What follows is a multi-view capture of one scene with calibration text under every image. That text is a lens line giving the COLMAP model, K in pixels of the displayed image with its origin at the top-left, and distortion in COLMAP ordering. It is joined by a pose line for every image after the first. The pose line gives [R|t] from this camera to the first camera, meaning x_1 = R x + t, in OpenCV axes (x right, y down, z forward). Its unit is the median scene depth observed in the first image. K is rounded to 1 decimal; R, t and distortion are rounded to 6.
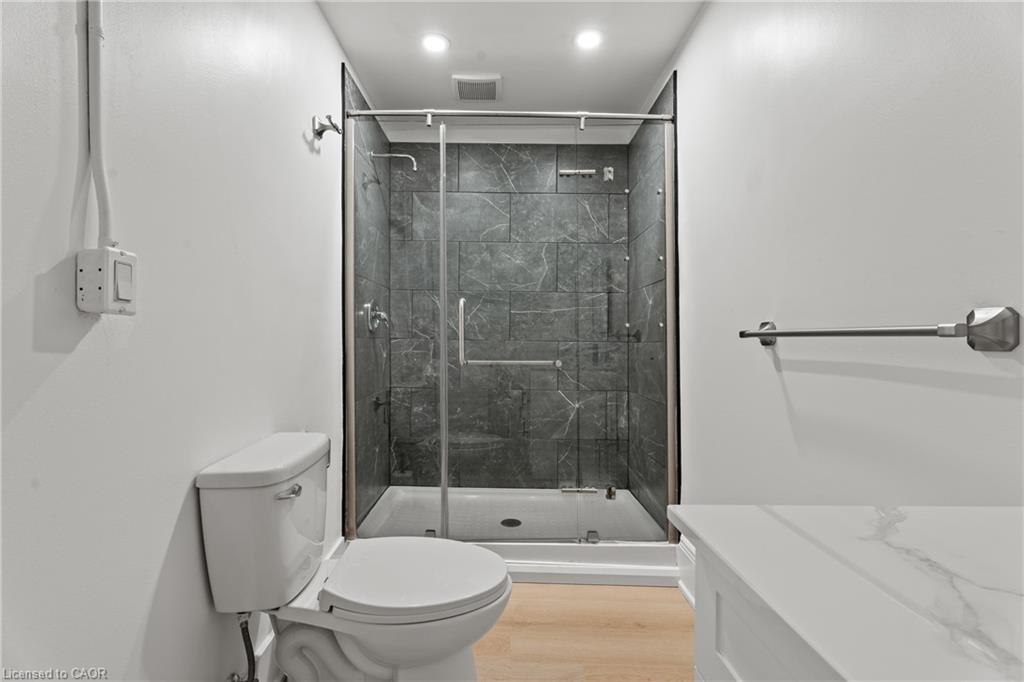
lens RADIAL K [[466.6, 0, 515.2], [0, 466.6, 340.7], [0, 0, 1]] dist [0.000716, 0.000432]
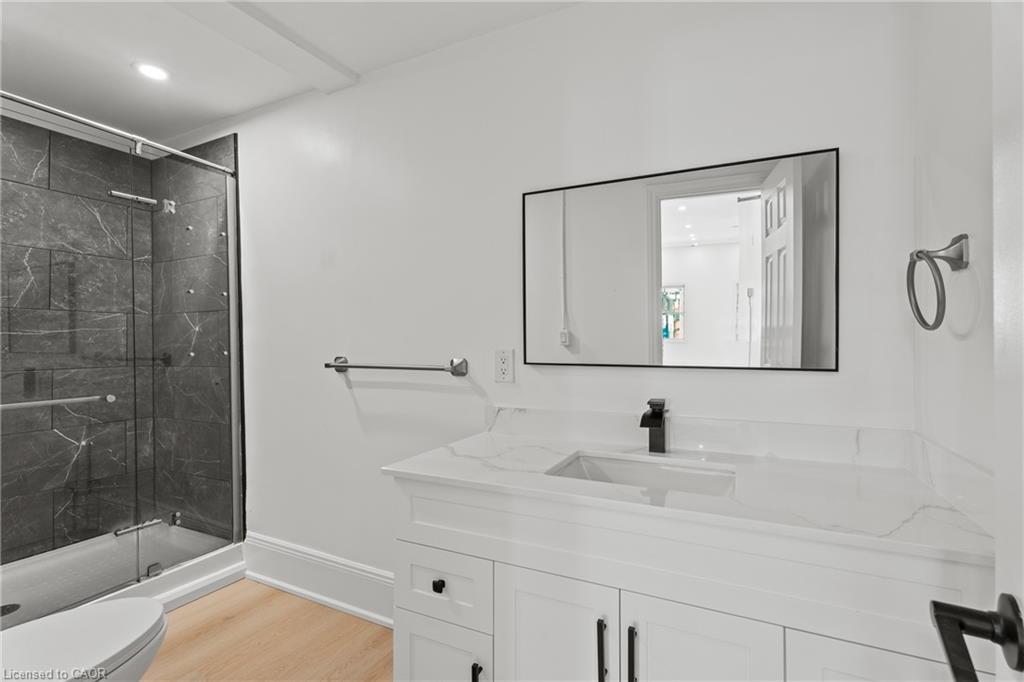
lens RADIAL K [[466.6, 0, 512.7], [0, 466.6, 342.2], [0, 0, 1]] dist [0.000716, 0.000432]
pose [[0.461810, -0.015487, 0.886844, -0.334700], [0.012111, 0.999864, 0.011155, -0.059302], [-0.886896, 0.005589, 0.461934, -0.123547]]
